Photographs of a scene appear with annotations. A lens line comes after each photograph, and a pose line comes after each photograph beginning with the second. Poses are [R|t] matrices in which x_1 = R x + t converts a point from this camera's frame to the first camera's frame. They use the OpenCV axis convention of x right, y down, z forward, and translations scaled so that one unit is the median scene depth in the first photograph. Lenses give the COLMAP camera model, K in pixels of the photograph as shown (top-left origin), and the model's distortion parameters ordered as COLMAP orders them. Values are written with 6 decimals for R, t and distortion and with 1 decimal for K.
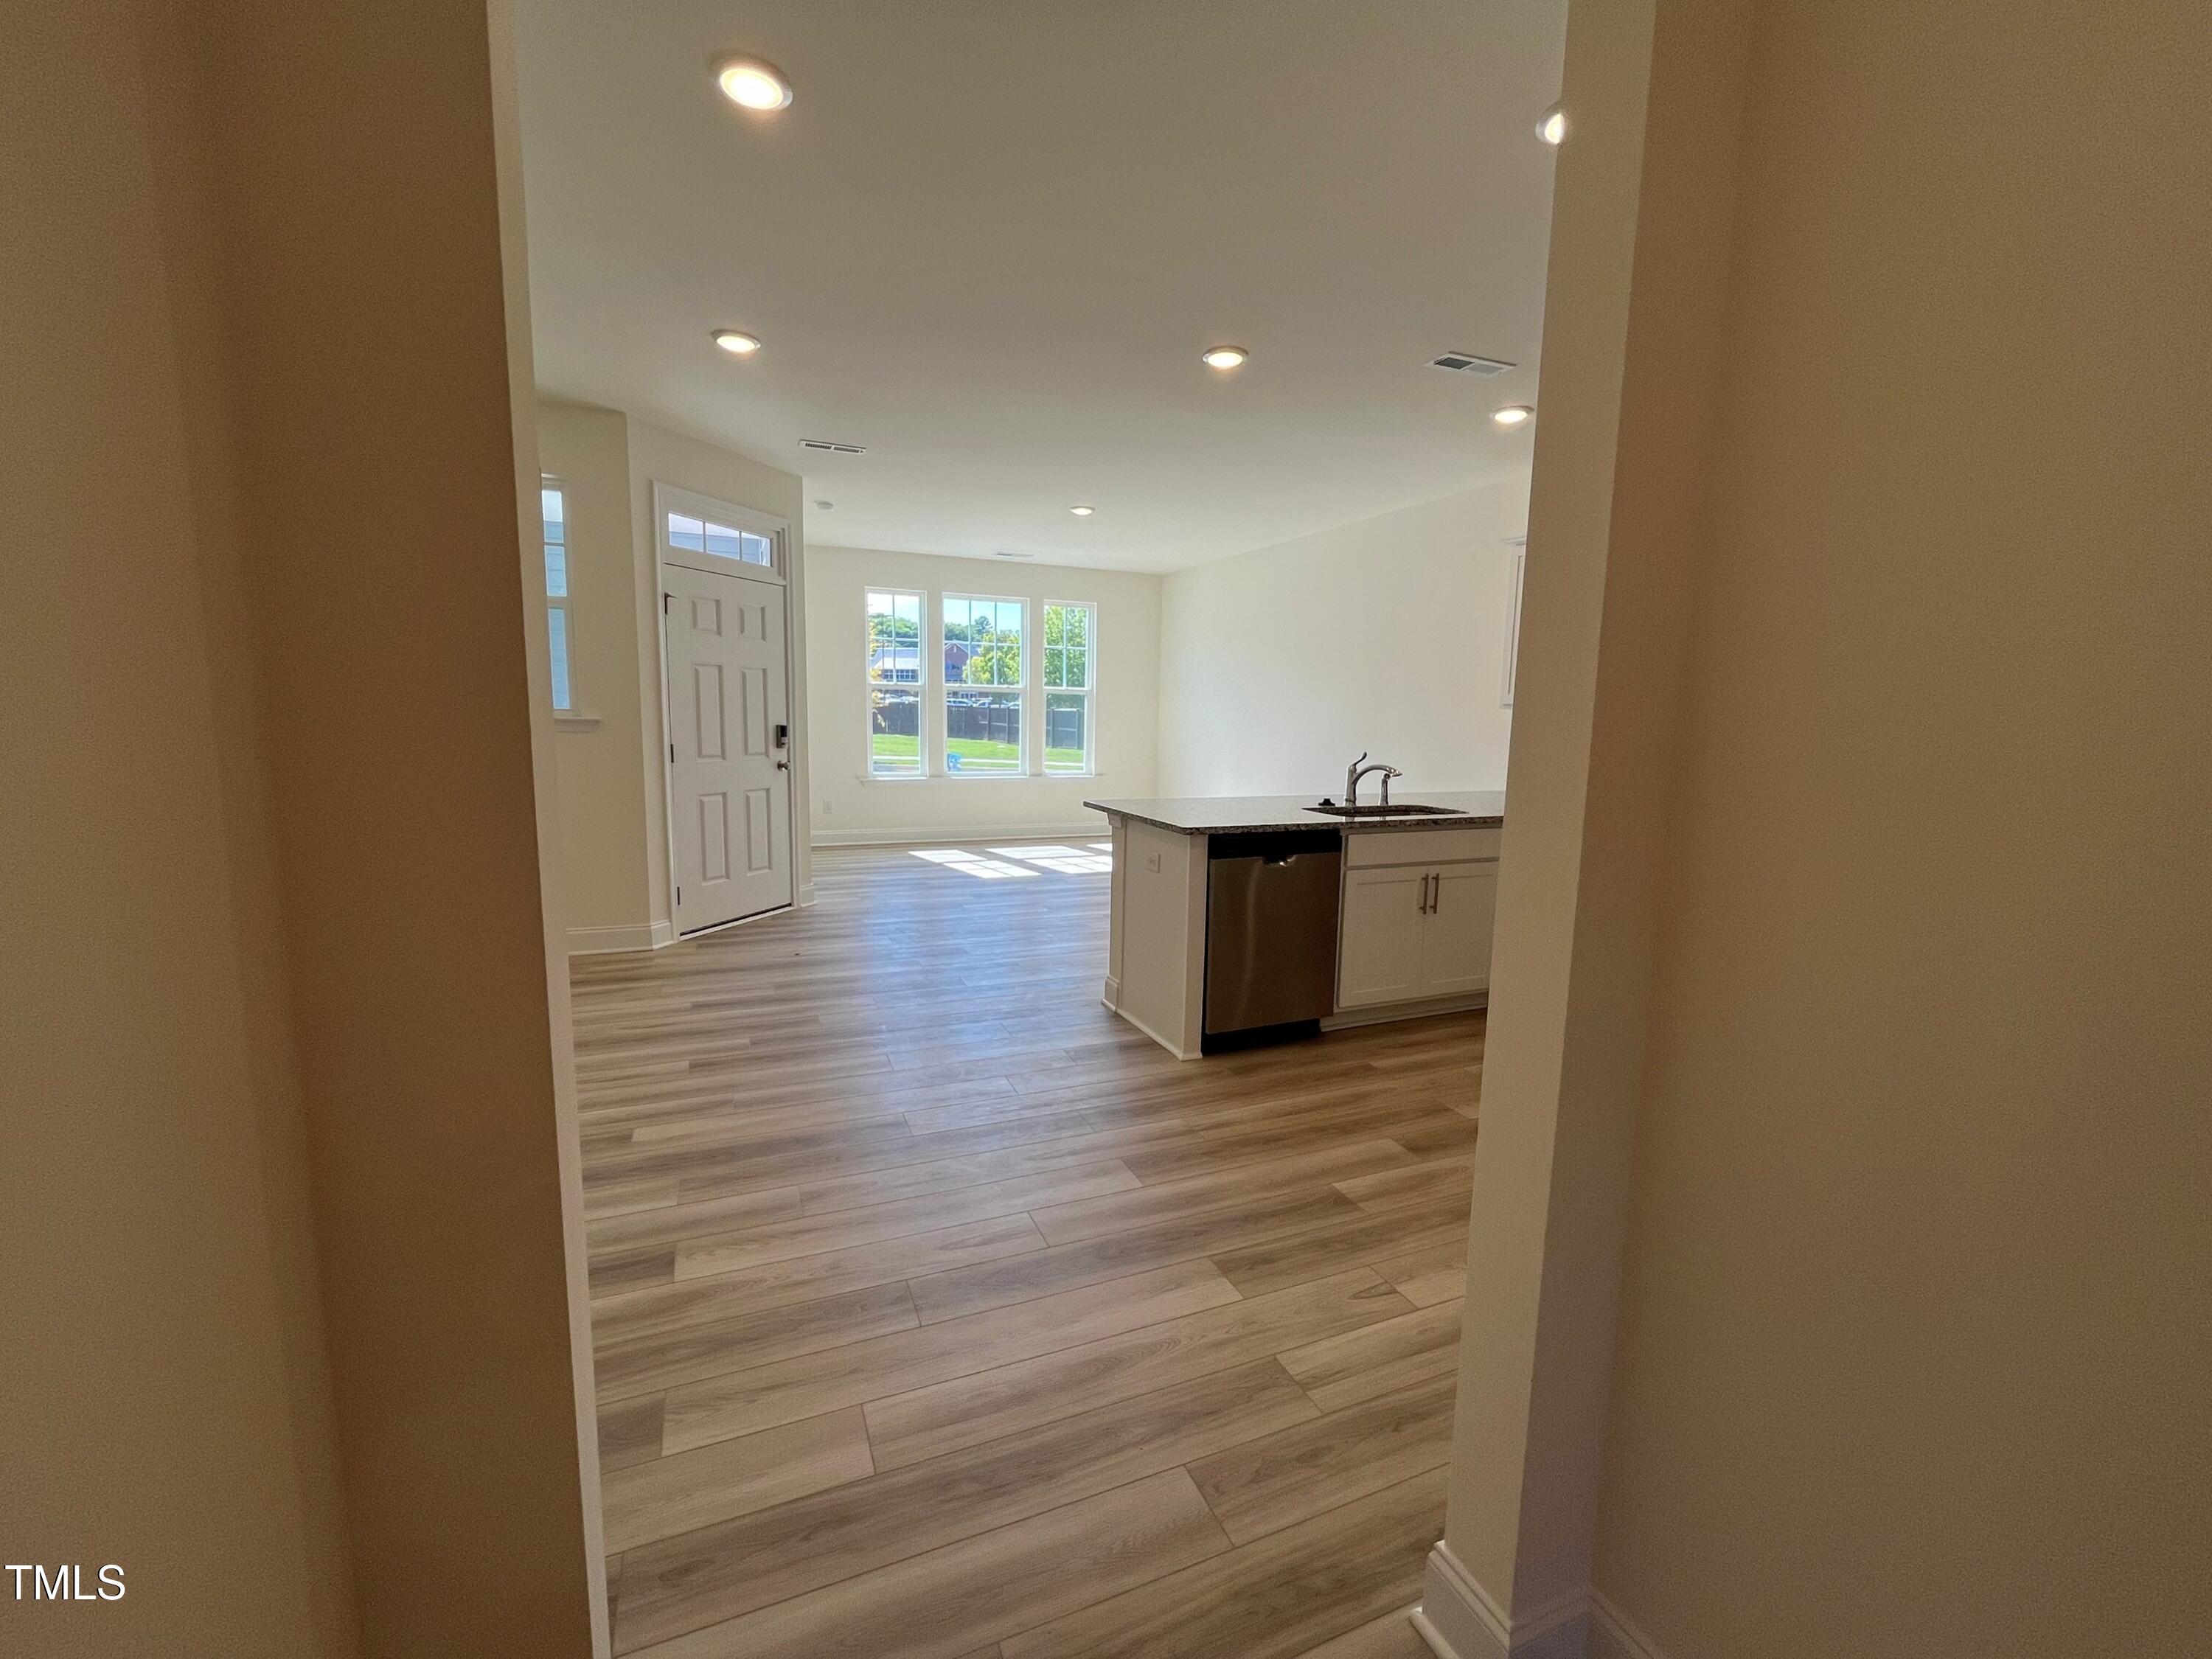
lens RADIAL K [[907.5, 0, 1106.0], [0, 907.5, 829.5], [0, 0, 1]] dist [-0.000948, -0.000091]
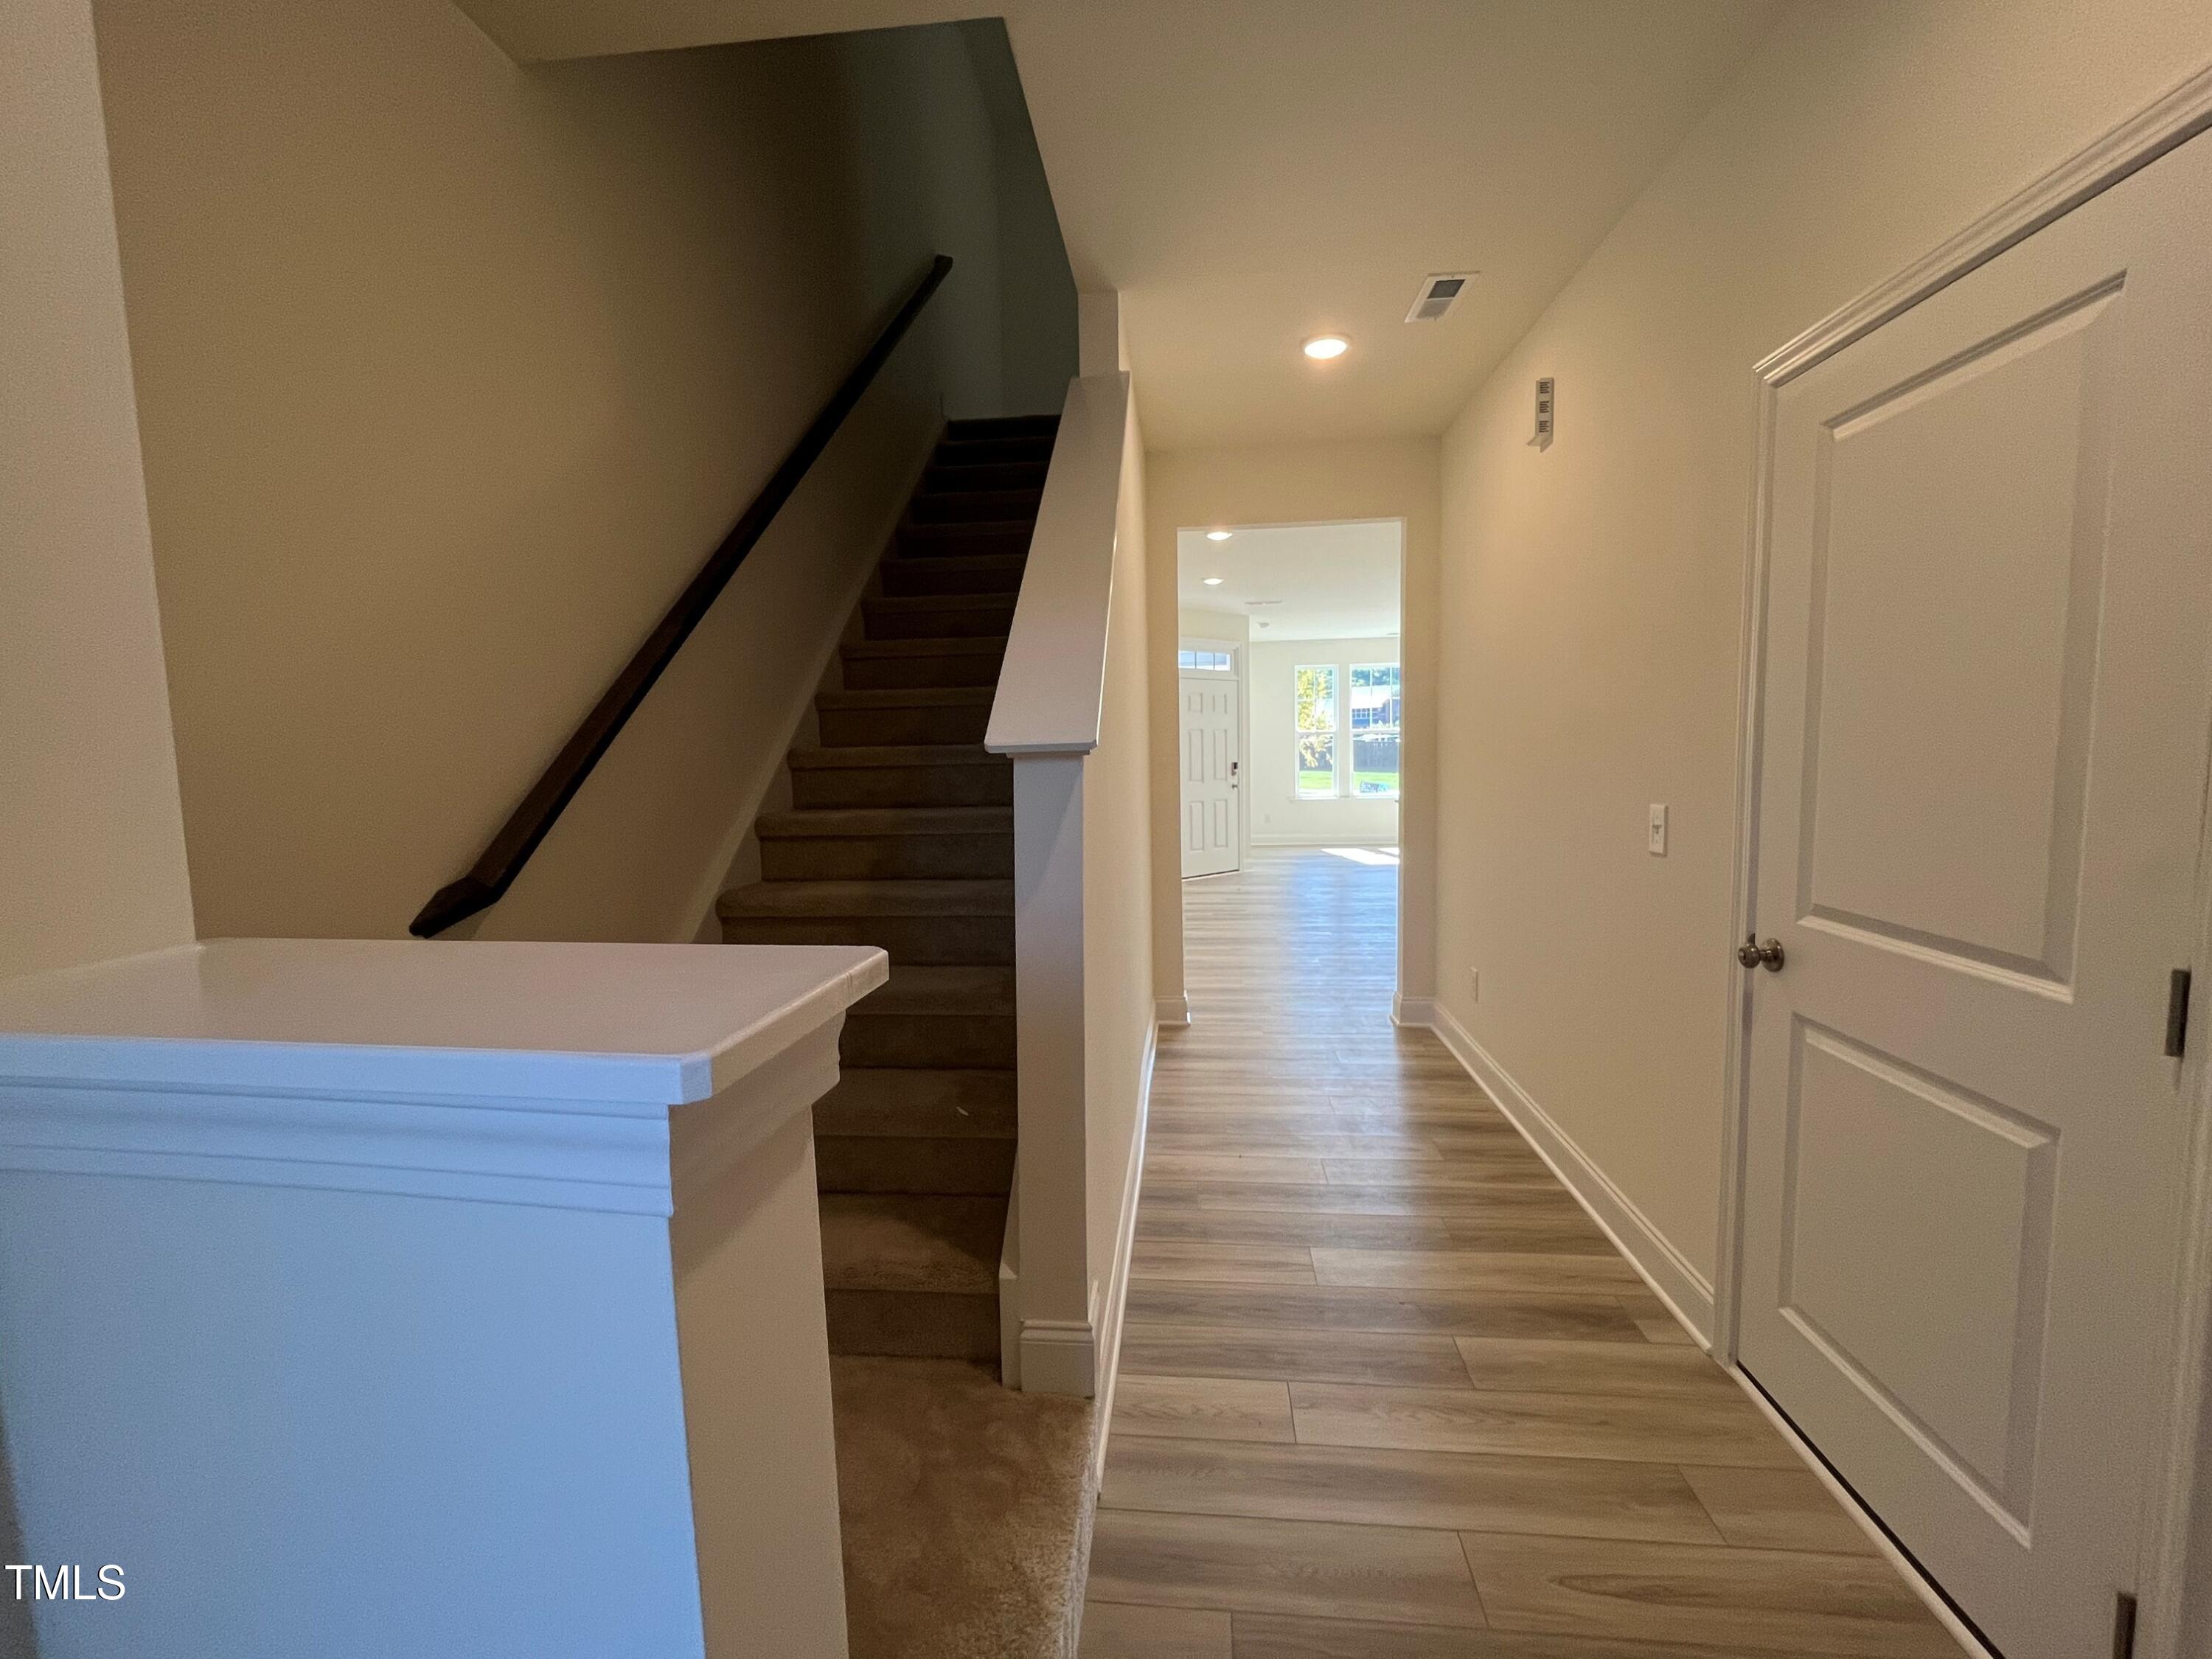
lens RADIAL K [[907.5, 0, 1106.0], [0, 907.5, 829.5], [0, 0, 1]] dist [-0.000948, -0.000091]
pose [[0.885091, 0.001421, -0.465416, 0.202325], [-0.024934, 0.998704, -0.044370, 0.086479], [0.464749, 0.050876, 0.883979, -0.559262]]
